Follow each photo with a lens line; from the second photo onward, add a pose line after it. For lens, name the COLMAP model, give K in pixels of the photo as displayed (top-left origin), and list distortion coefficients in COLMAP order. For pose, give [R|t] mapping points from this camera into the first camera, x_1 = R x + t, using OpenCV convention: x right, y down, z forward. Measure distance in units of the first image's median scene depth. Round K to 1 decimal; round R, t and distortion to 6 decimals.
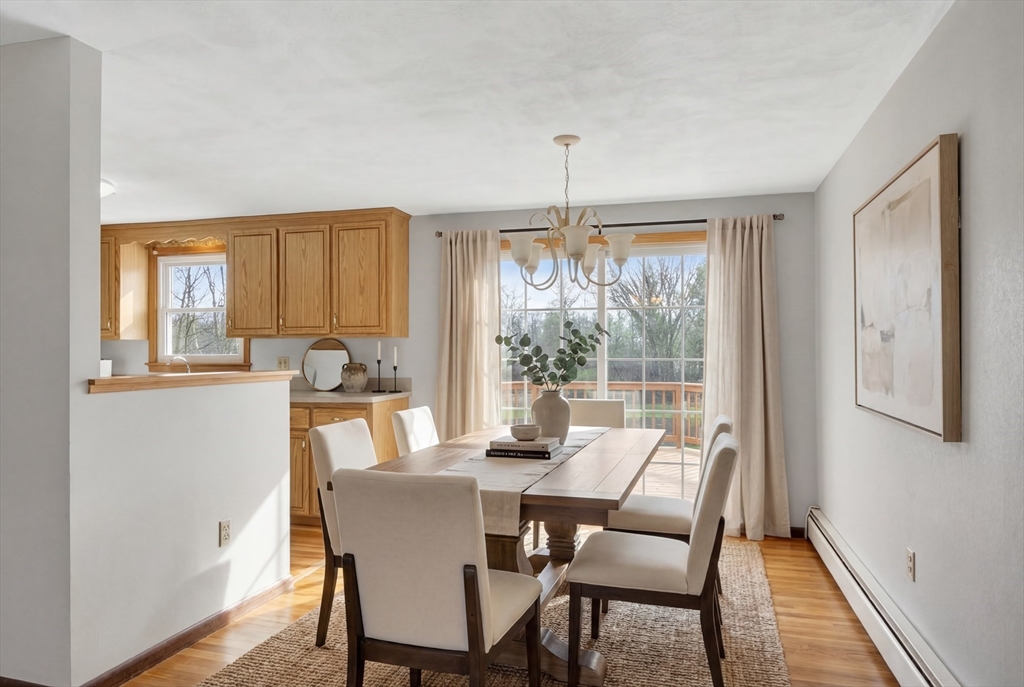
lens RADIAL K [[670.4, 0, 512.0], [0, 670.4, 343.5], [0, 0, 1]] dist [-0.007152, -0.001667]
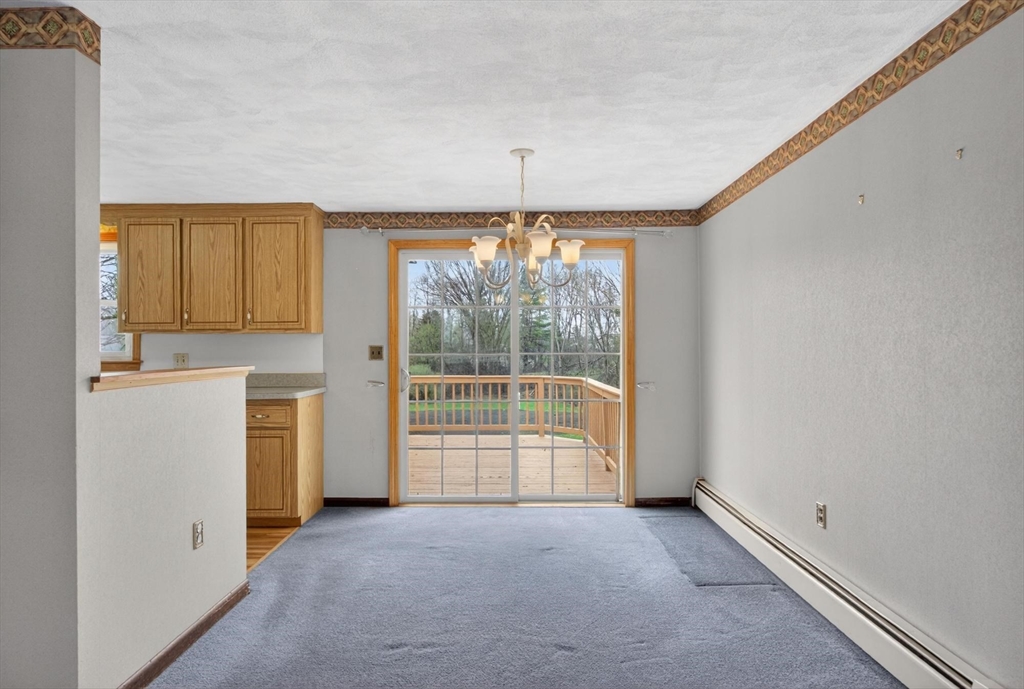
lens RADIAL K [[655.2, 0, 512.0], [0, 655.2, 344.5], [0, 0, 1]] dist [-0.006192, 0.000916]
pose [[0.966369, -0.001275, 0.257155, -0.138315], [-0.000580, 0.999974, 0.007138, 0.000471], [-0.257158, -0.007047, 0.966344, -0.020391]]
